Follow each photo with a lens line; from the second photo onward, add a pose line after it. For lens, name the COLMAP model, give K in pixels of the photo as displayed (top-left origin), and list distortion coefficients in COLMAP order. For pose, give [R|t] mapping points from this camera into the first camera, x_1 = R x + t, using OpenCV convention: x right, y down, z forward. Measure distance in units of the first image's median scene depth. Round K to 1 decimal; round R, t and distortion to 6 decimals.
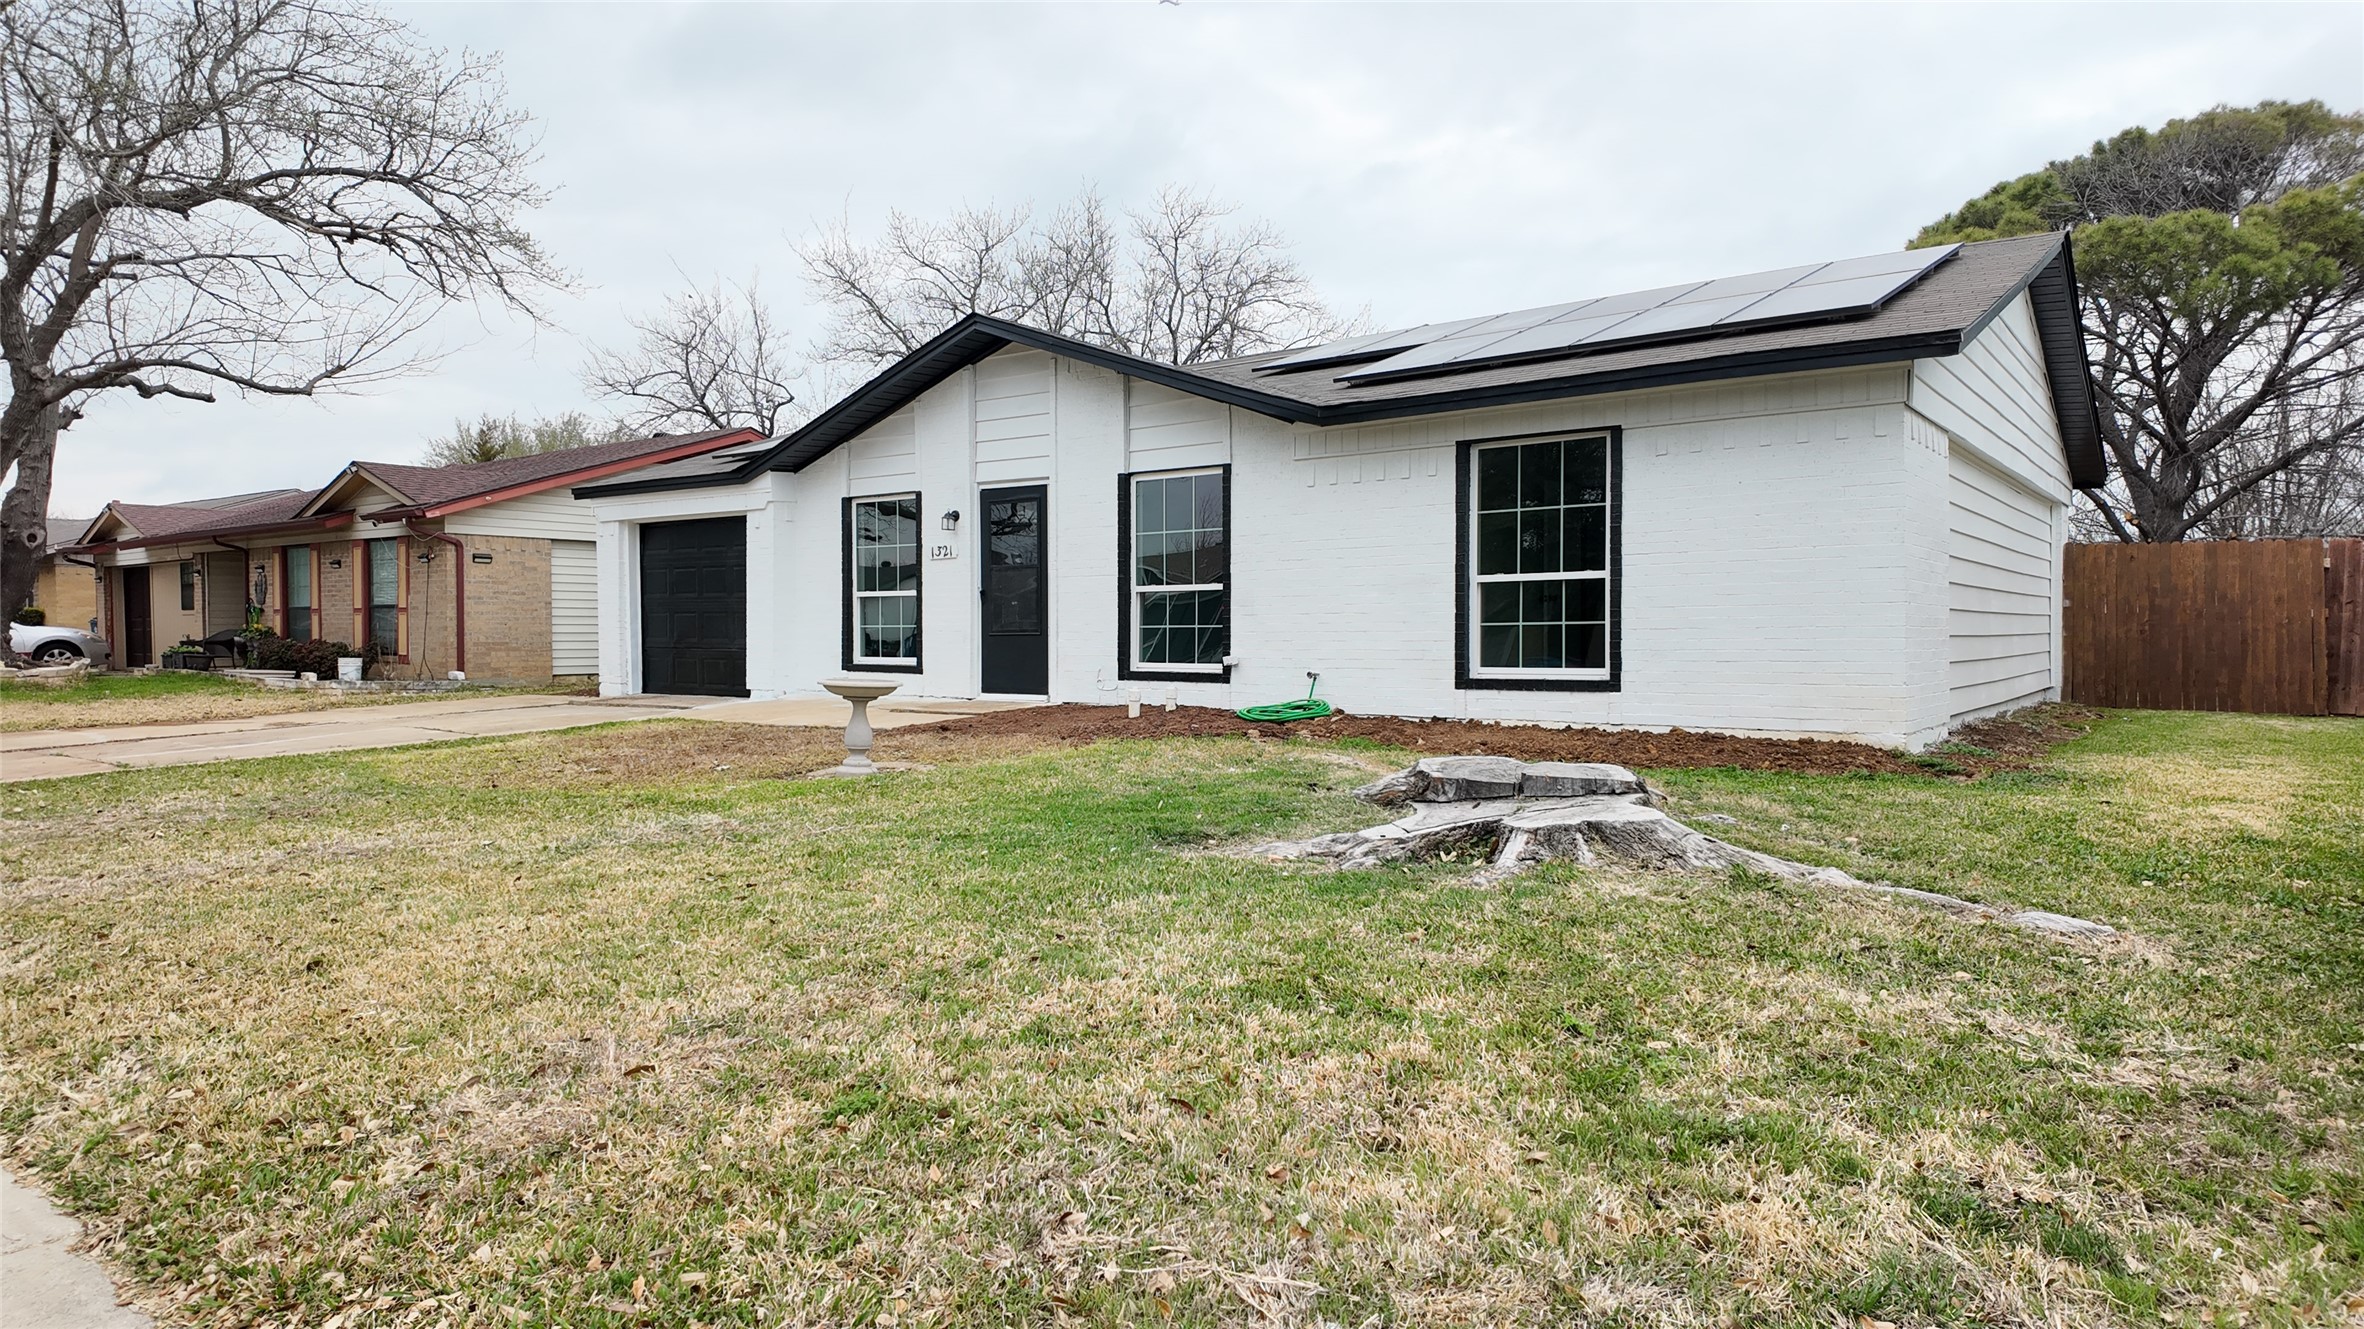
lens RADIAL K [[1401.0, 0, 1182.0], [0, 1401.0, 664.5], [0, 0, 1]] dist [0.002370, -0.001207]
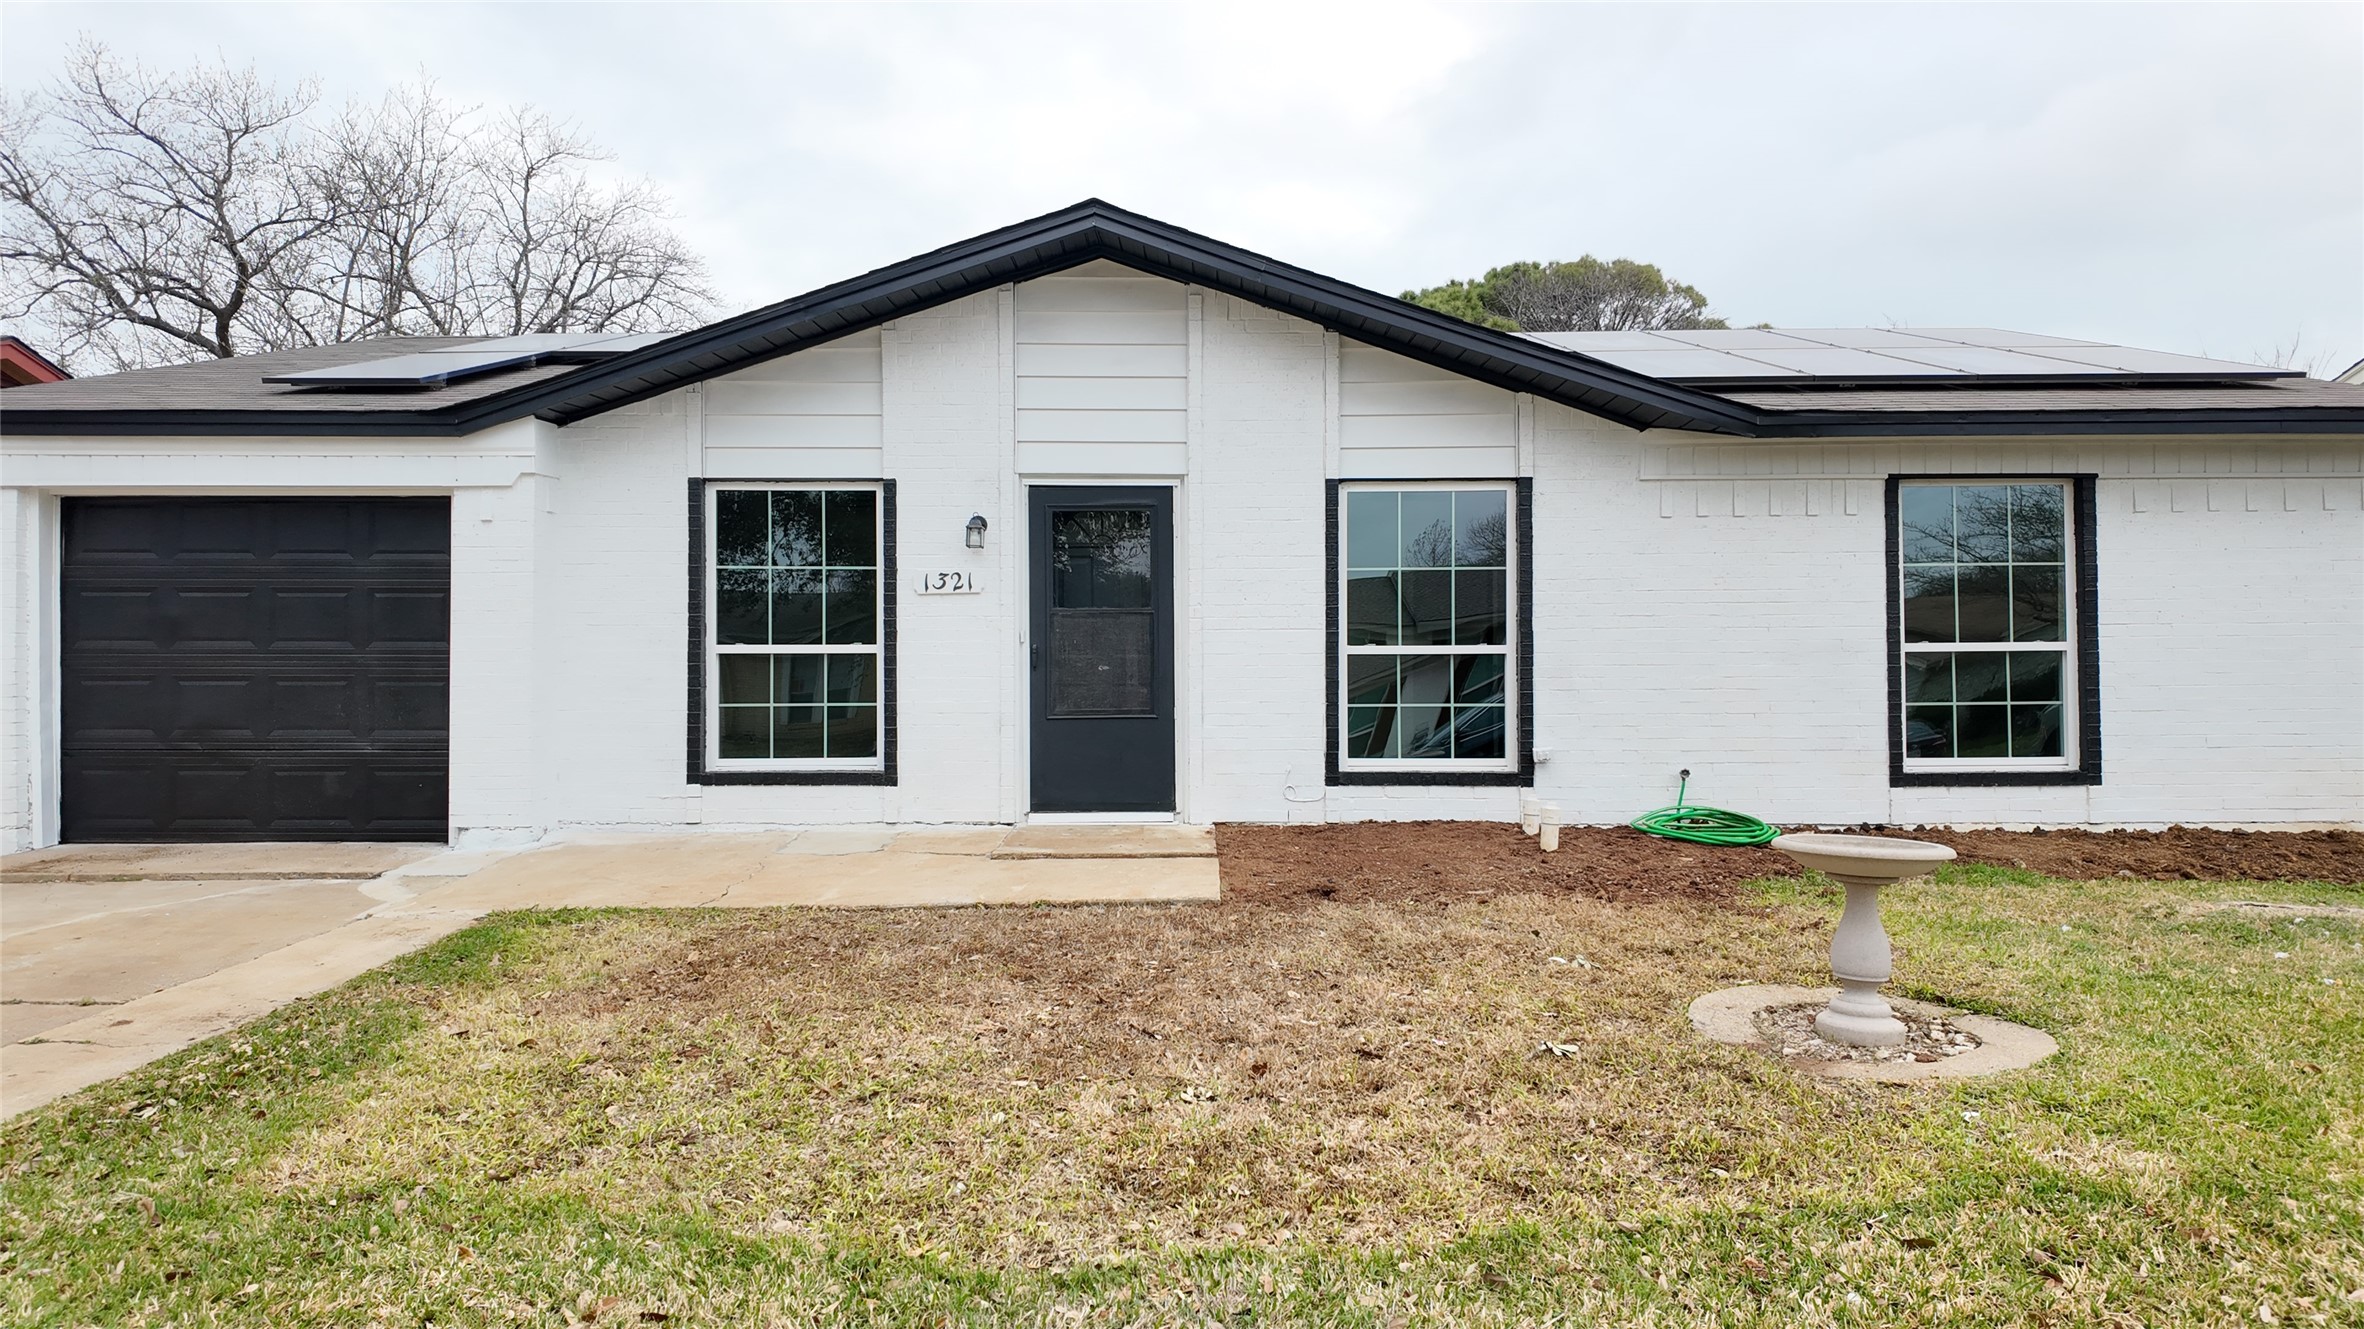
lens RADIAL K [[1401.0, 0, 1182.0], [0, 1401.0, 664.5], [0, 0, 1]] dist [0.002370, -0.001207]
pose [[0.796974, 0.008532, 0.603953, -0.462779], [0.015598, 0.999276, -0.034700, -0.023357], [-0.603812, 0.037076, 0.796264, 0.469043]]
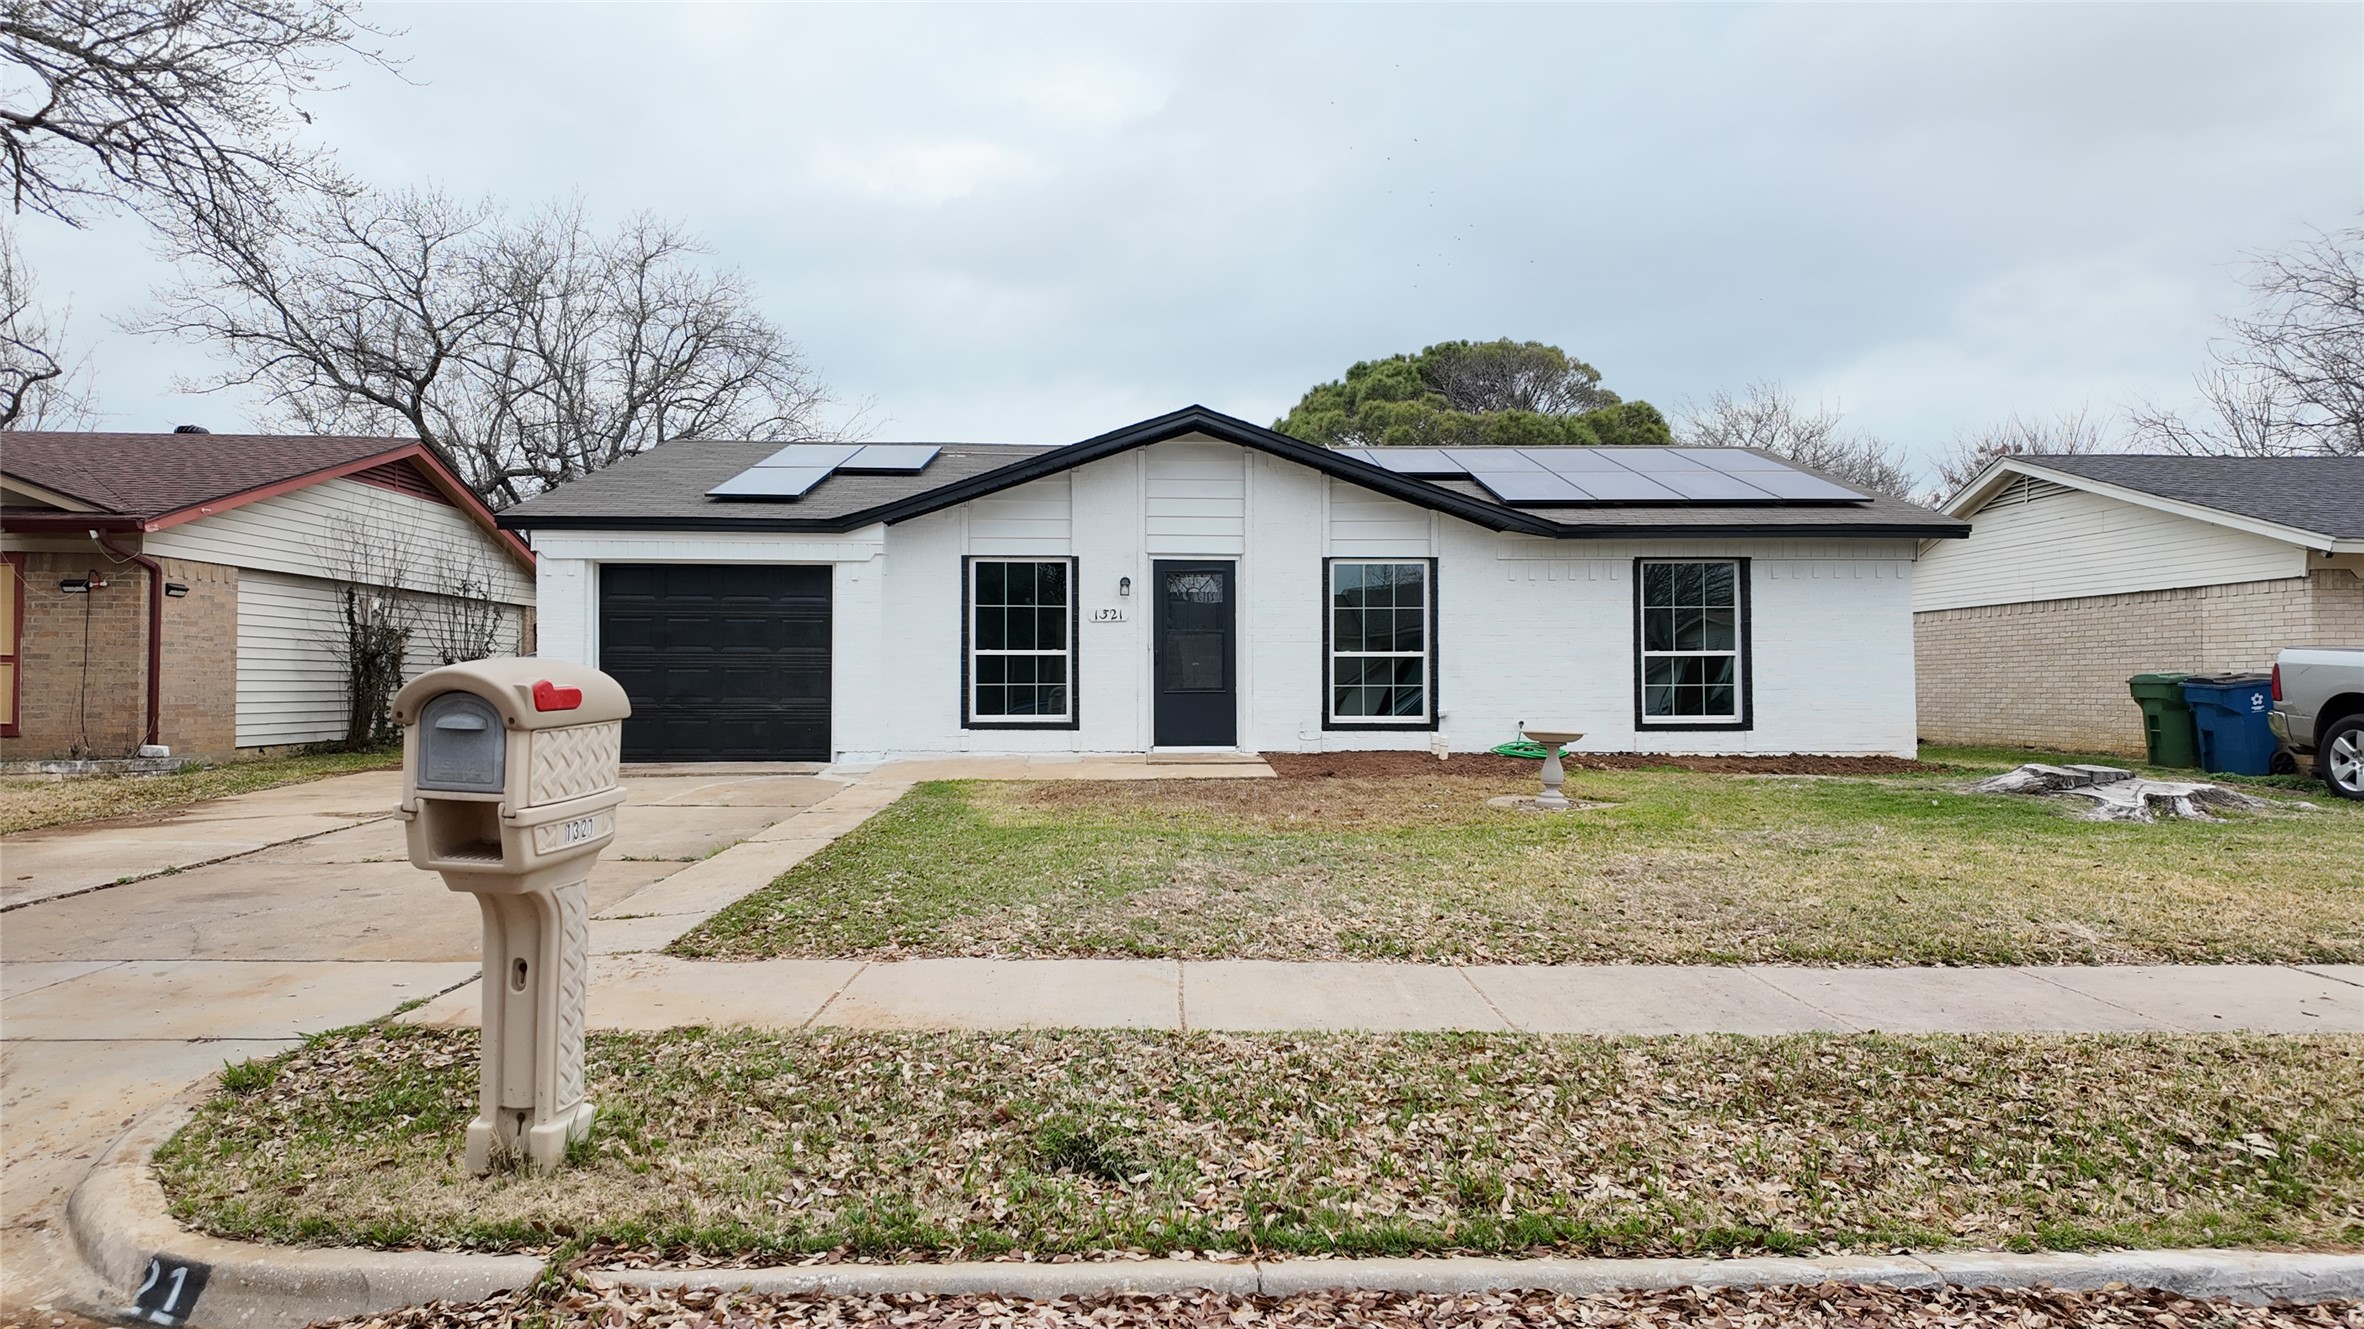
lens RADIAL K [[1401.0, 0, 1182.0], [0, 1401.0, 664.5], [0, 0, 1]] dist [0.002370, -0.001207]
pose [[0.773680, 0.014414, 0.633413, -0.816753], [0.014186, 0.999096, -0.040062, 0.000305], [-0.633418, 0.039981, 0.772776, 0.146615]]
